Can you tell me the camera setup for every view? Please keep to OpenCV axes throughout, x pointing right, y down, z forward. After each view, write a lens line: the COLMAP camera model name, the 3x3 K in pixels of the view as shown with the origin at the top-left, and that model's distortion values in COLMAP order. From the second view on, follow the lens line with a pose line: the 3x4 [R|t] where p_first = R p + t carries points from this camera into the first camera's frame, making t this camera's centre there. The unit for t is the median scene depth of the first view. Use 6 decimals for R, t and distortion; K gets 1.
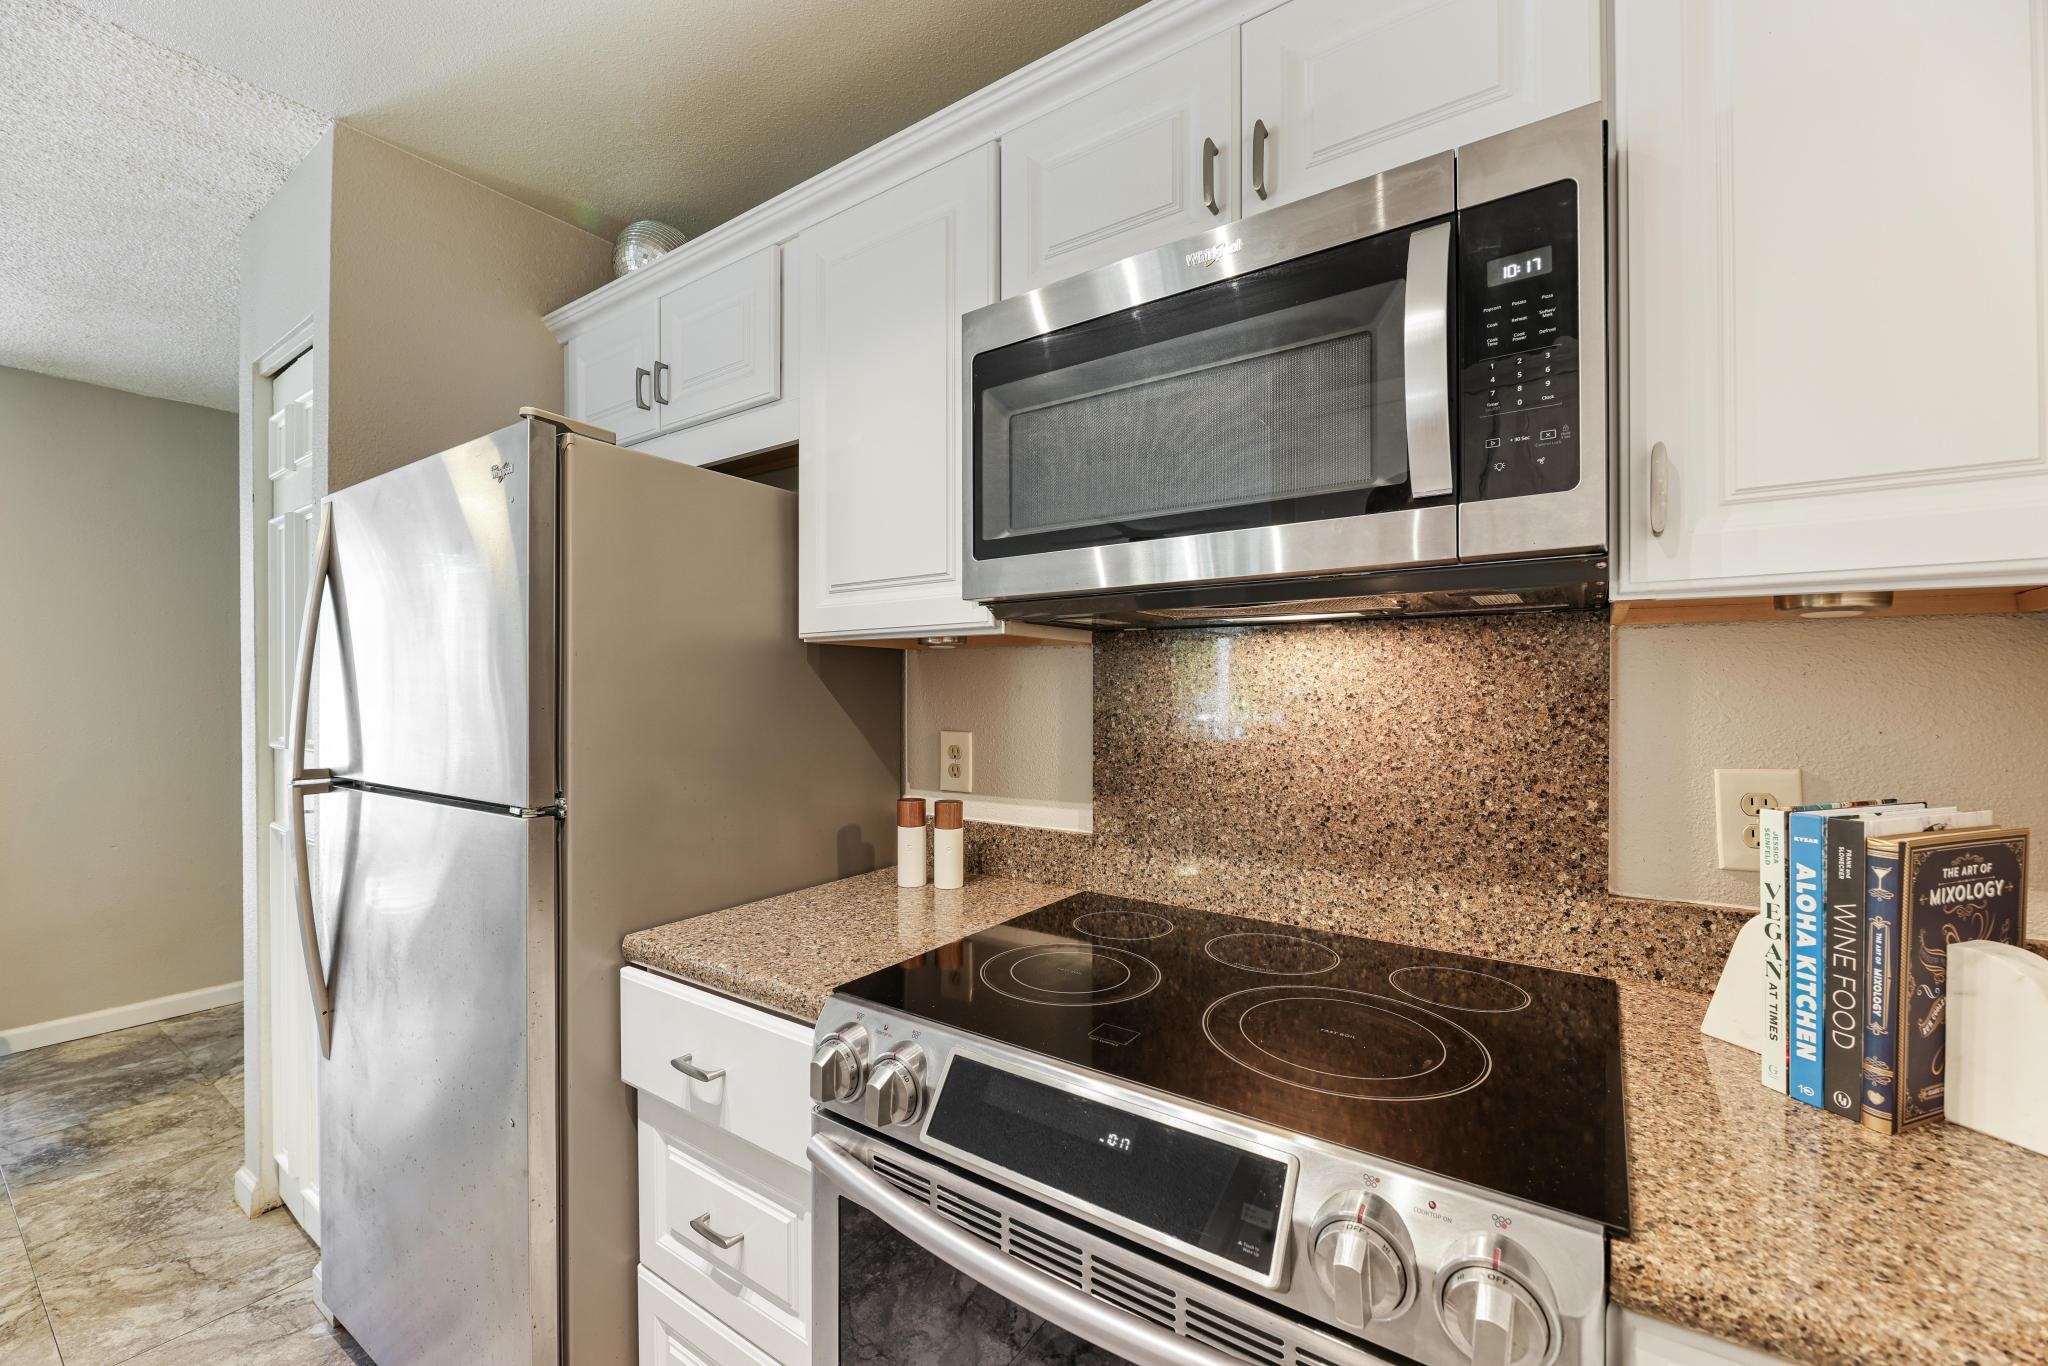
lens RADIAL K [[815.8, 0, 1029.8], [0, 815.8, 692.7], [0, 0, 1]] dist [-0.007402, -0.000208]
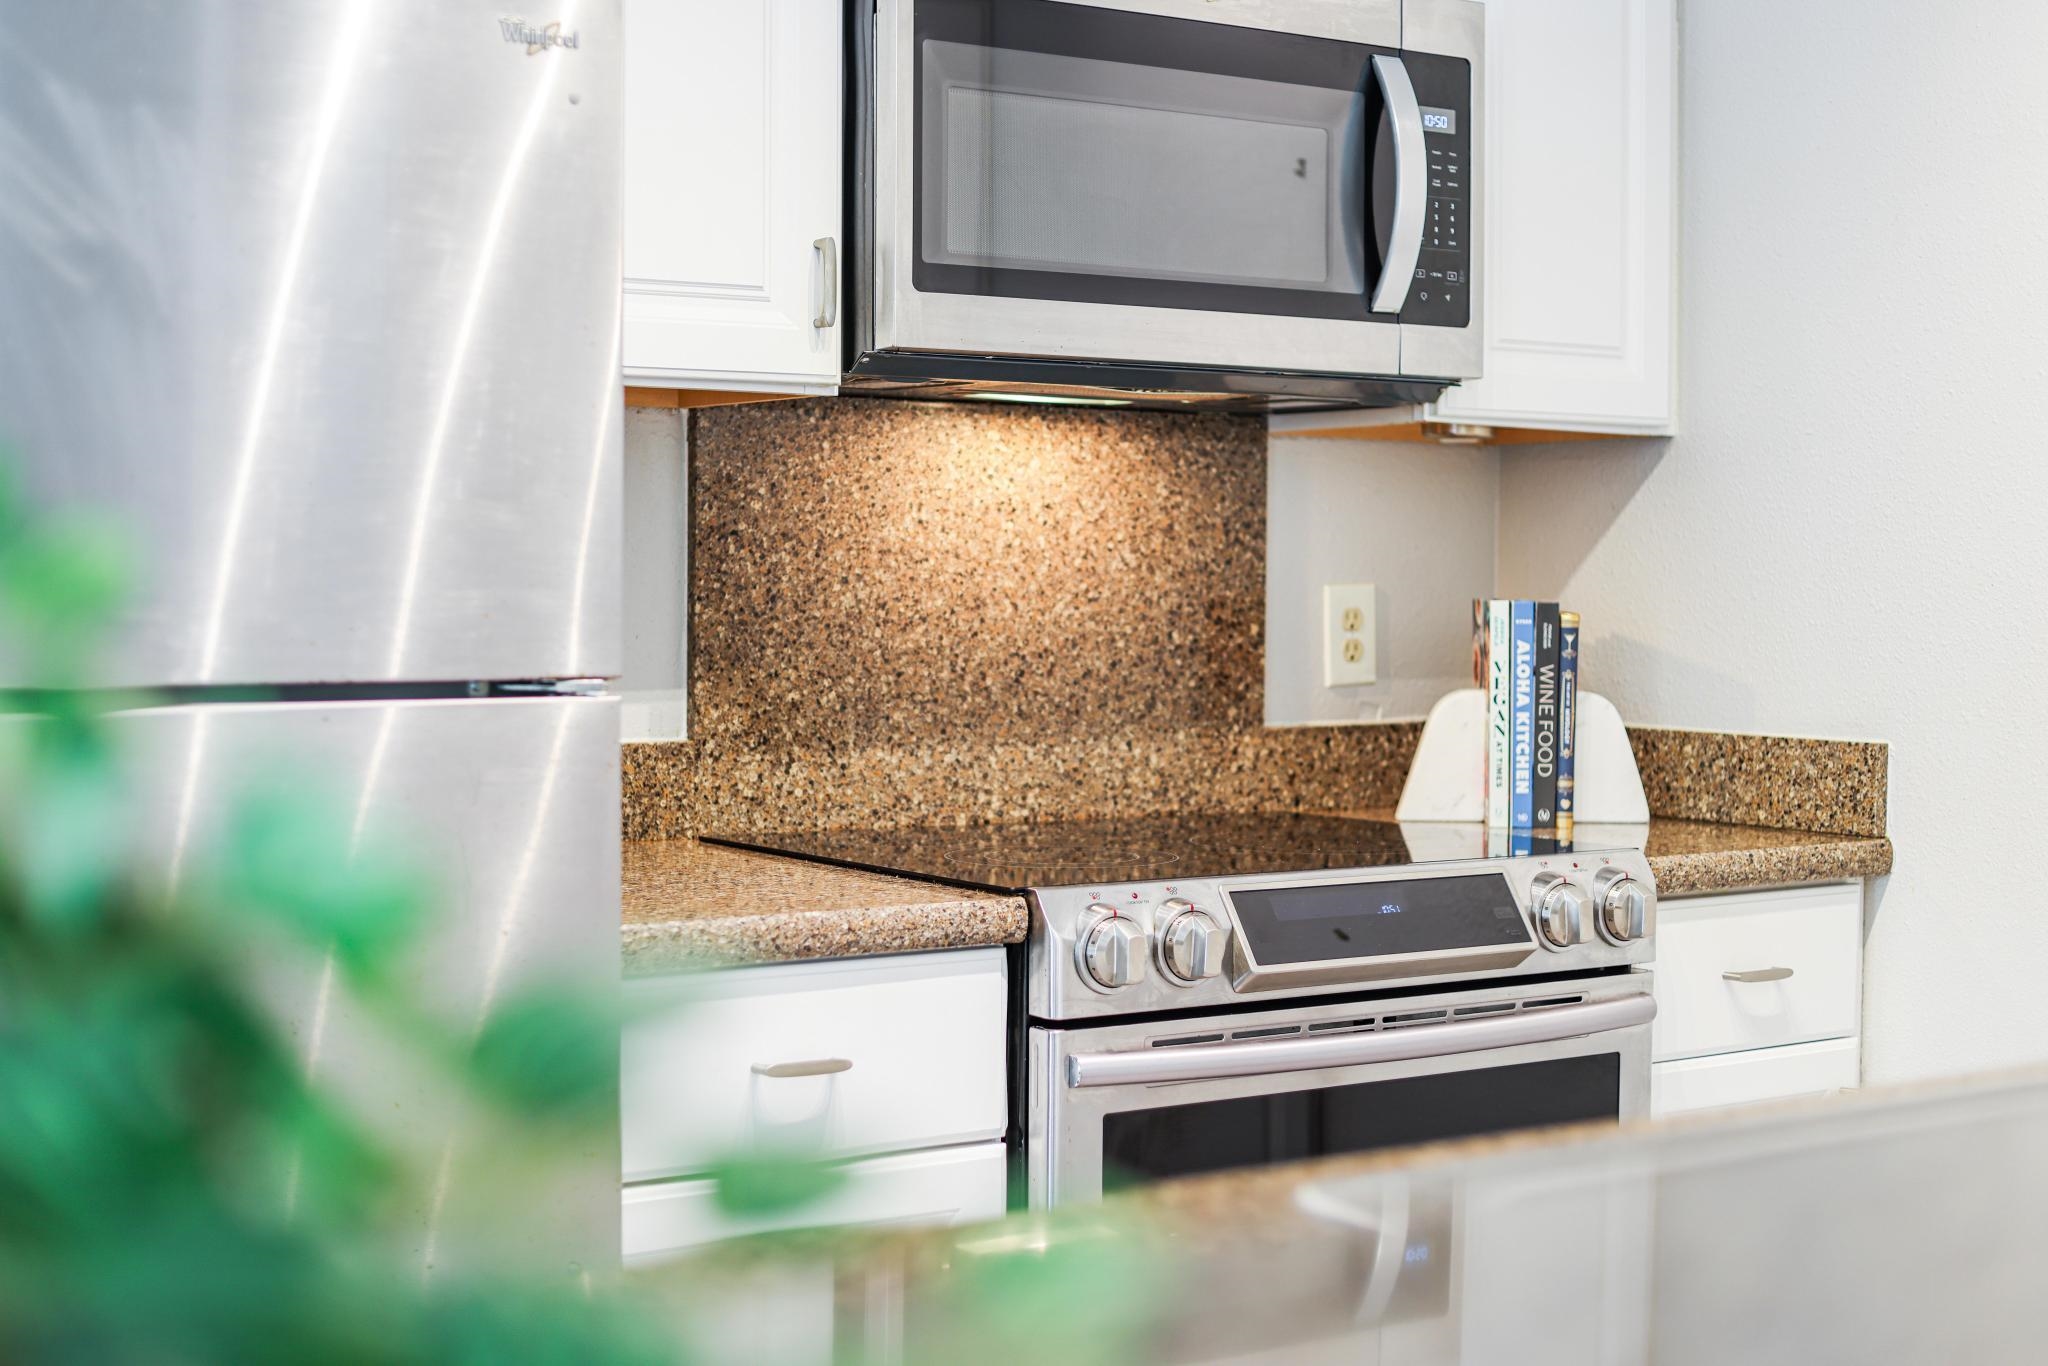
lens RADIAL K [[2981.5, 0, 1024.0], [0, 2981.5, 683.0], [0, 0, 1]] dist [-0.057413, -0.031297]
pose [[0.359744, -0.033371, 0.932454, -2.343359], [-0.006947, 0.999237, 0.038441, 0.065830], [-0.933025, -0.020307, 0.359238, 0.031048]]
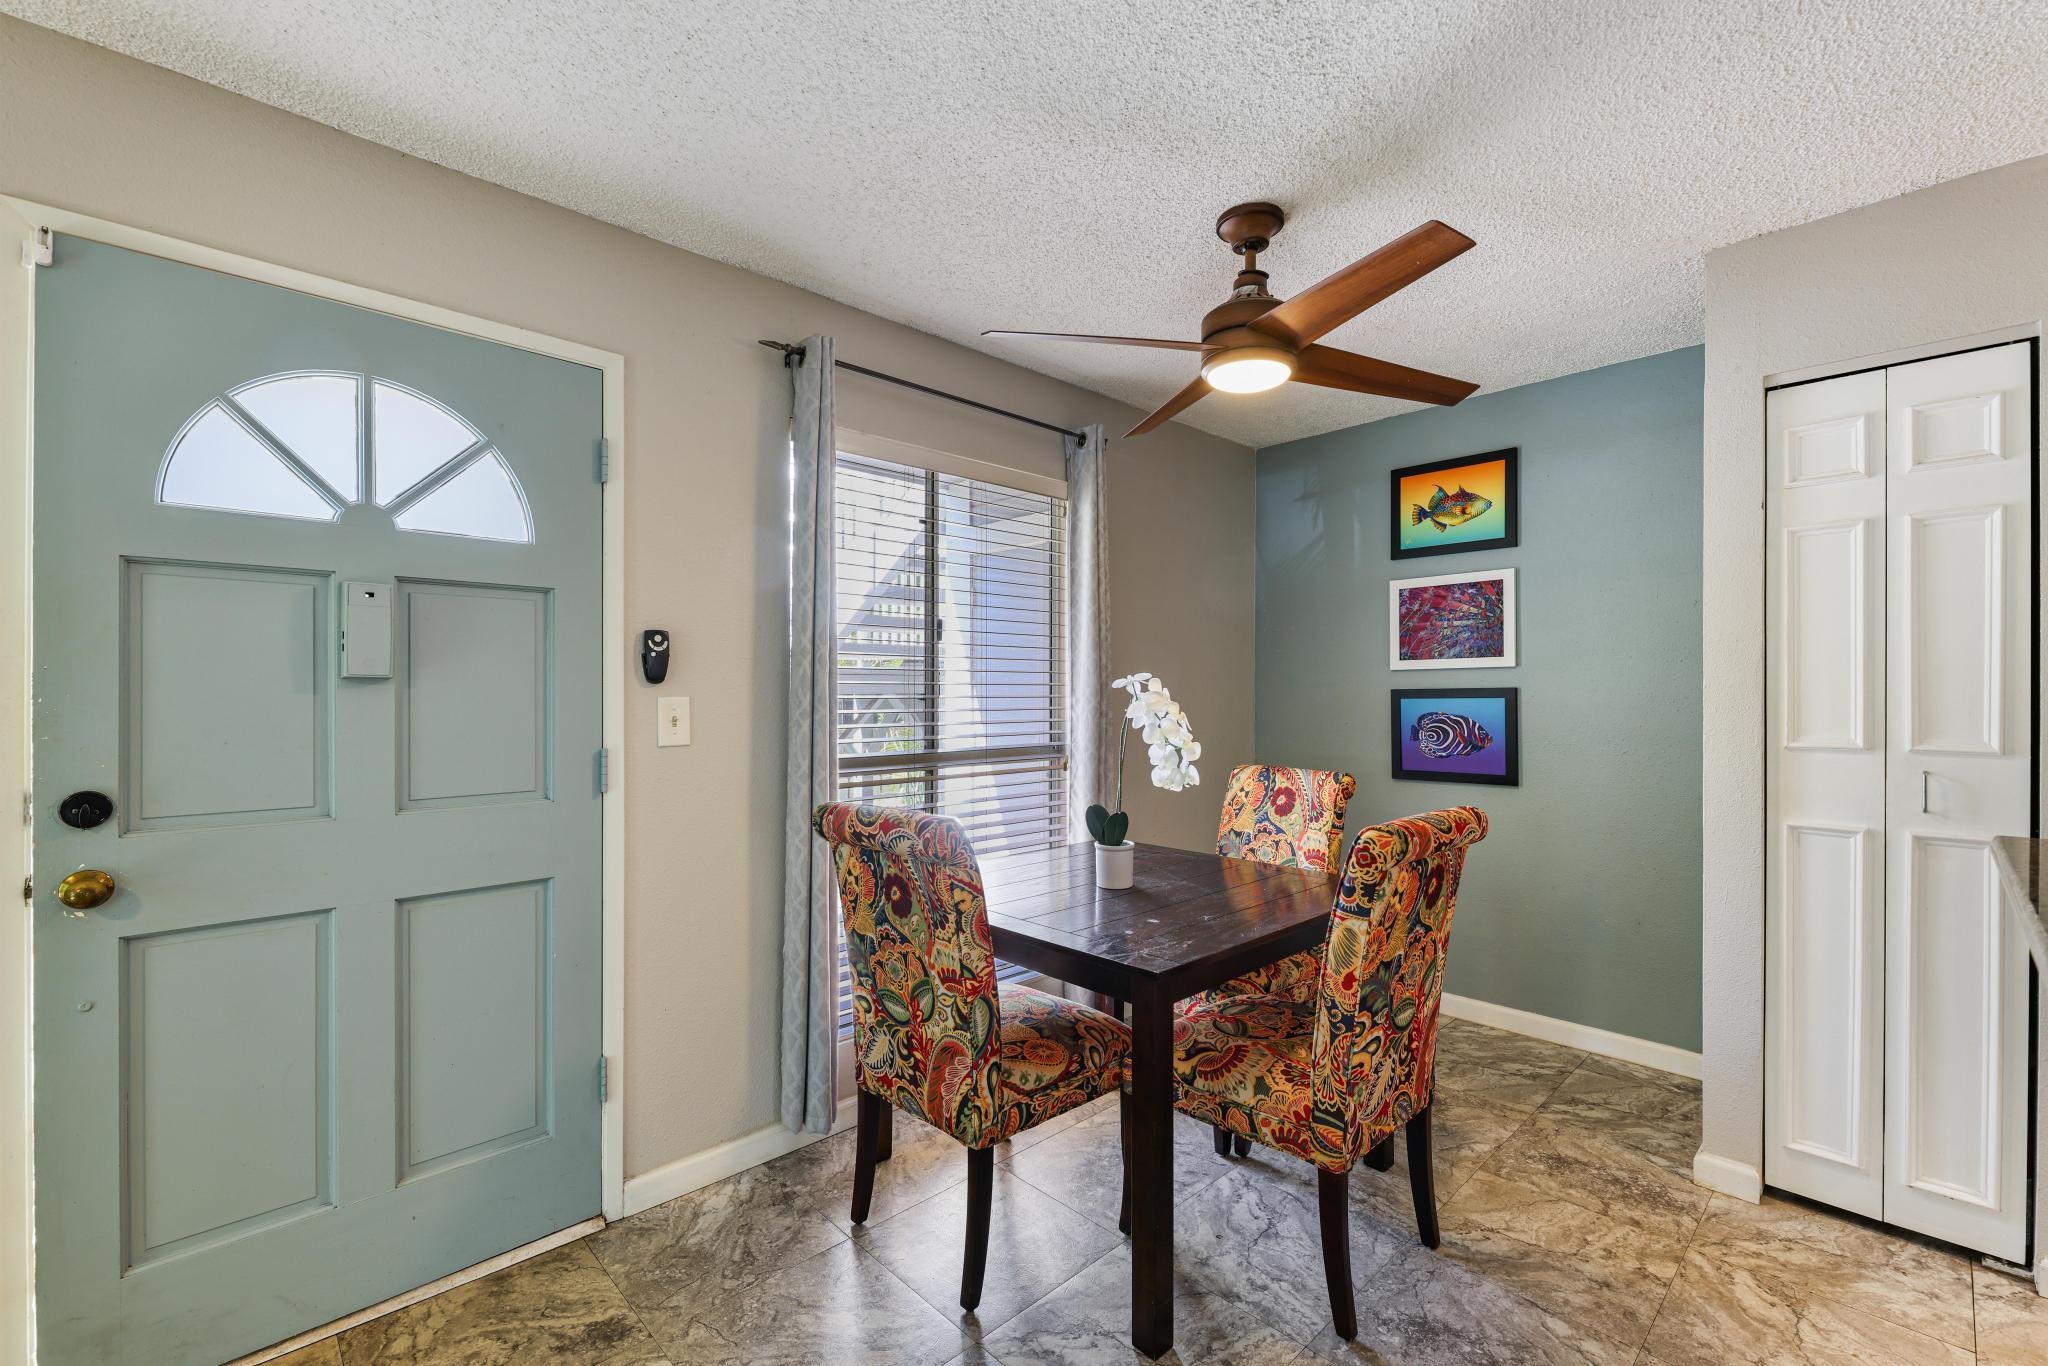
lens RADIAL K [[877.9, 0, 1027.0], [0, 877.9, 693.3], [0, 0, 1]] dist [-0.006500, -0.000179]
pose [[0.978861, 0.002109, -0.204515, -2.808036], [-0.002180, 0.999998, -0.000125, 0.005499], [0.204514, 0.000568, 0.978863, -0.469065]]
